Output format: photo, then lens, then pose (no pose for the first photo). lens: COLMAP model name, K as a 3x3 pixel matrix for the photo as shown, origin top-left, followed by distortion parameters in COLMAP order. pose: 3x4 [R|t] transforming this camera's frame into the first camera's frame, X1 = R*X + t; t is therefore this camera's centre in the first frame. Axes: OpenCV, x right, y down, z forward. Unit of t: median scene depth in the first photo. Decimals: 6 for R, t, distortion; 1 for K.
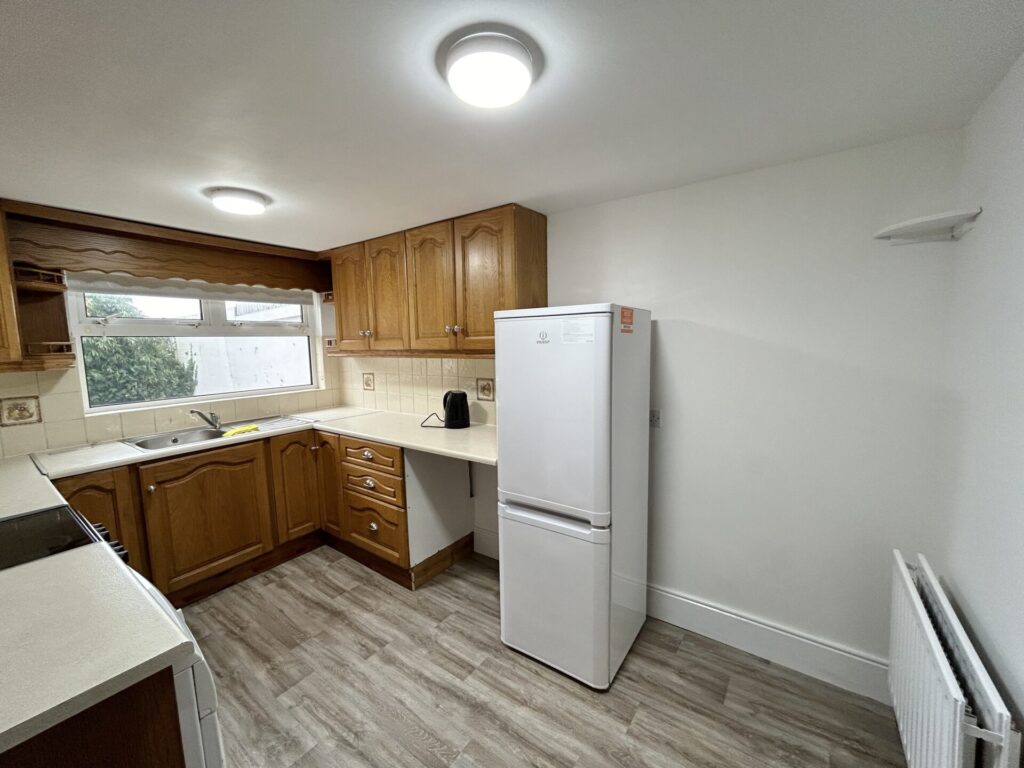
lens RADIAL K [[412.8, 0, 509.8], [0, 412.8, 381.5], [0, 0, 1]] dist [-0.000997, 0.000441]
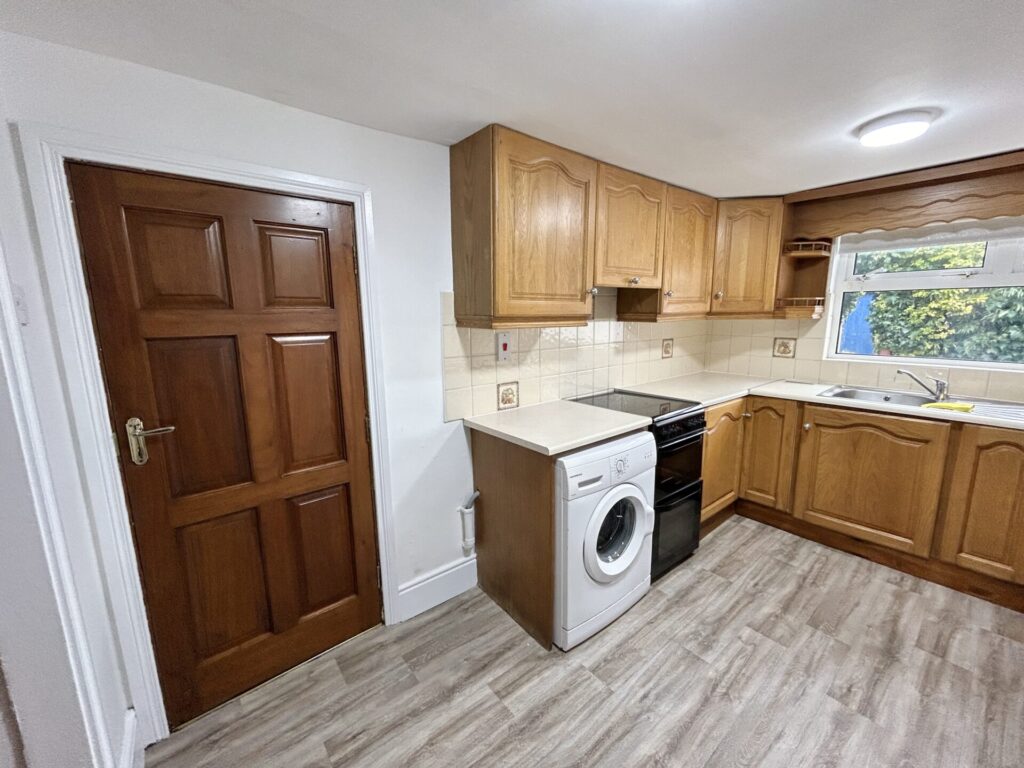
lens RADIAL K [[412.8, 0, 511.1], [0, 412.8, 383.6], [0, 0, 1]] dist [-0.000997, 0.000441]
pose [[-0.265982, 0.187807, -0.945506, 0.407599], [-0.077002, 0.973564, 0.215042, -0.039529], [0.960898, 0.130003, -0.244489, 0.457284]]
